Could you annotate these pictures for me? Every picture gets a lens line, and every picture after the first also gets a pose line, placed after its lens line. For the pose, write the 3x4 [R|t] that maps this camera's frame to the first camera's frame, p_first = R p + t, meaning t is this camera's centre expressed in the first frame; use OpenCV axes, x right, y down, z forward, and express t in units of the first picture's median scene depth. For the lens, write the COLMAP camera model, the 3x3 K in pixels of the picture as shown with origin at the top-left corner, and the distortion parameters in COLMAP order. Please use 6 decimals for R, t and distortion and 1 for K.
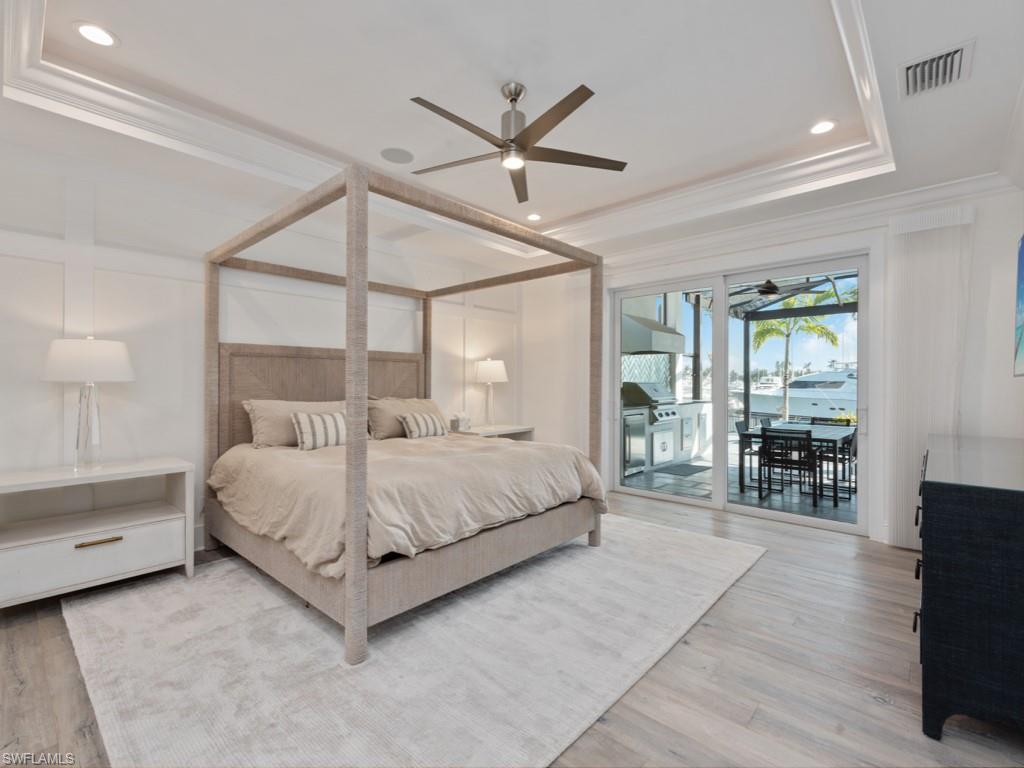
lens RADIAL K [[466.3, 0, 510.1], [0, 466.3, 382.2], [0, 0, 1]] dist [0.000359, 0.000468]
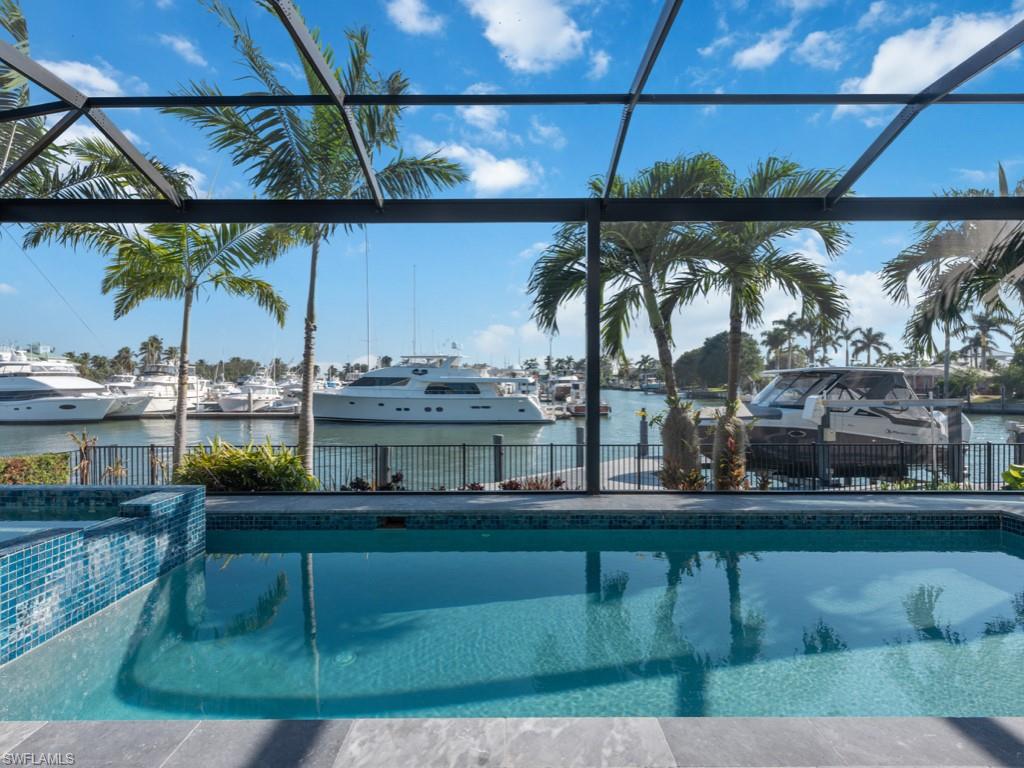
lens RADIAL K [[555.0, 0, 512.0], [0, 555.0, 384.0], [0, 0, 1]] dist [0.011166, 0.000625]
pose [[0.734994, -0.007692, 0.678031, 1.454996], [0.001719, 0.999954, 0.009481, 0.004961], [-0.678072, -0.005803, 0.734973, 0.971254]]
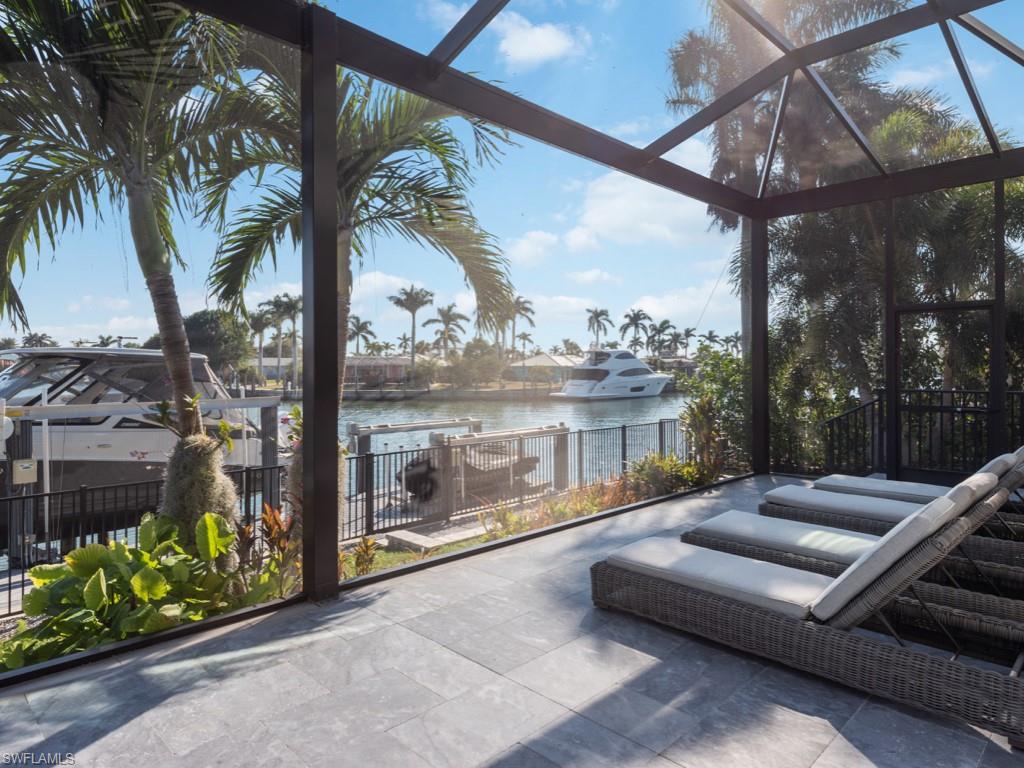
lens RADIAL K [[628.2, 0, 512.0], [0, 628.2, 384.0], [0, 0, 1]] dist [0.025698, 0.000314]
pose [[0.048151, -0.026959, 0.998476, 2.788355], [0.000991, 0.999636, 0.026943, 0.001689], [-0.998840, -0.000308, 0.048160, 0.514633]]
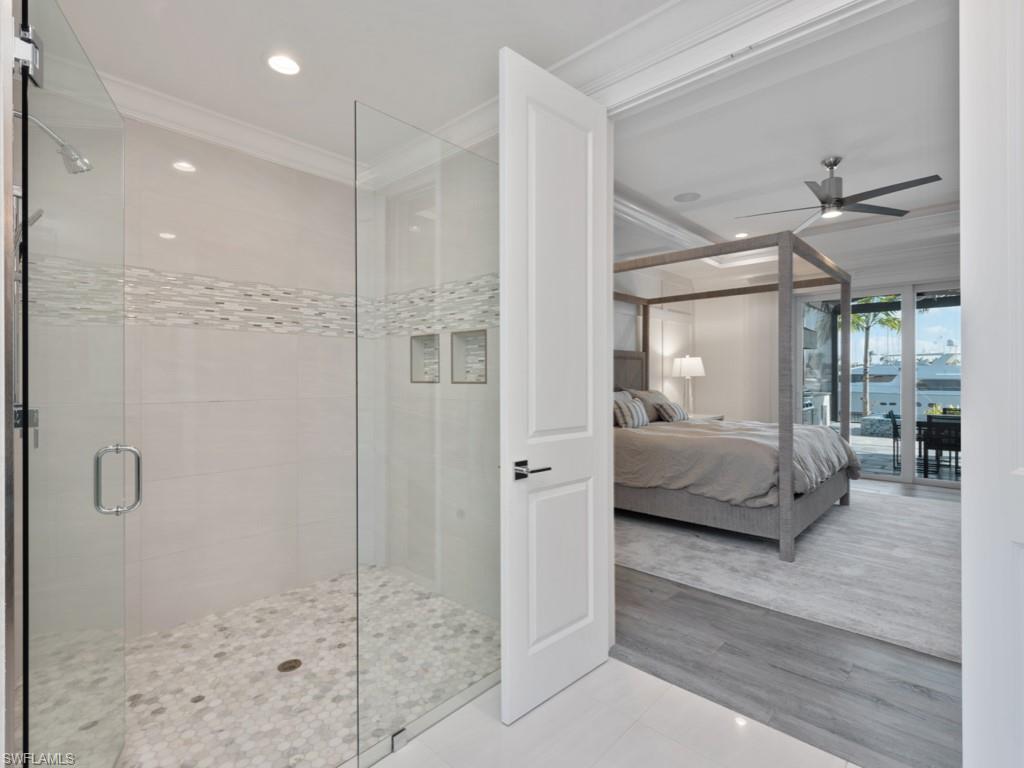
lens RADIAL K [[494.9, 0, 510.9], [0, 494.9, 380.1], [0, 0, 1]] dist [0.001486, -0.000469]
pose [[0.999826, -0.005435, -0.017827, -0.501424], [0.005518, 0.999974, 0.004611, 0.001547], [0.017801, -0.004709, 0.999830, -0.254685]]
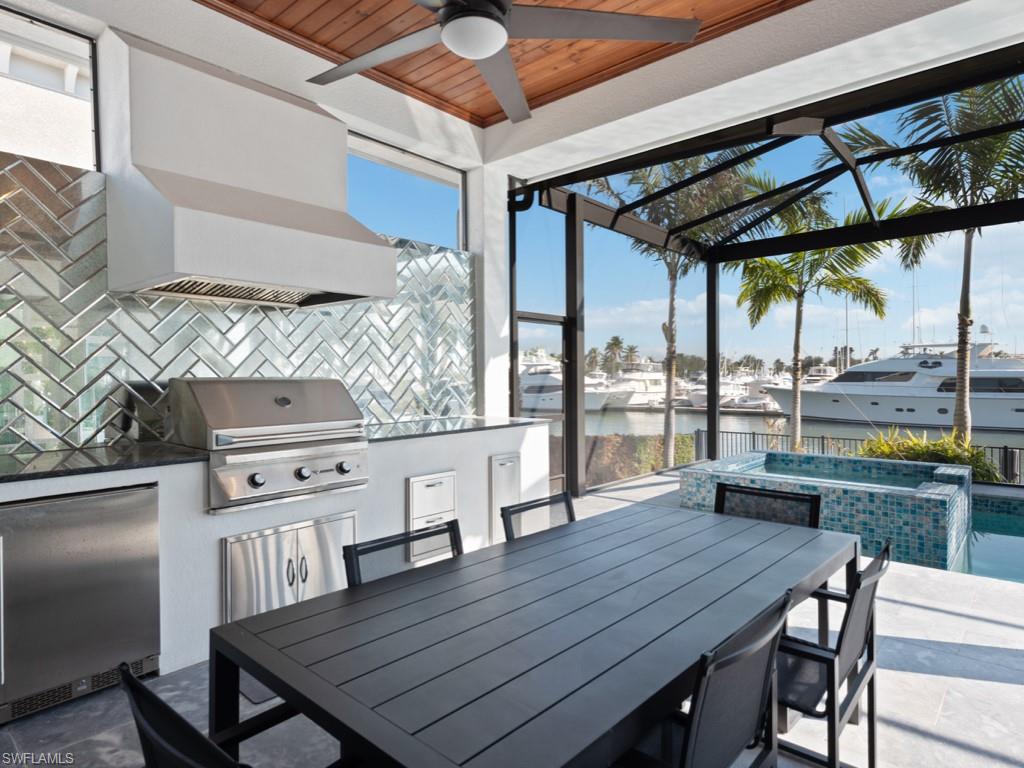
lens RADIAL K [[597.0, 0, 512.0], [0, 597.0, 384.0], [0, 0, 1]] dist [0.005604, -0.000258]
pose [[0.999733, -0.009536, 0.021026, 0.720142], [0.009274, 0.999879, 0.012500, -0.001152], [-0.021143, -0.012301, 0.999701, 0.843618]]
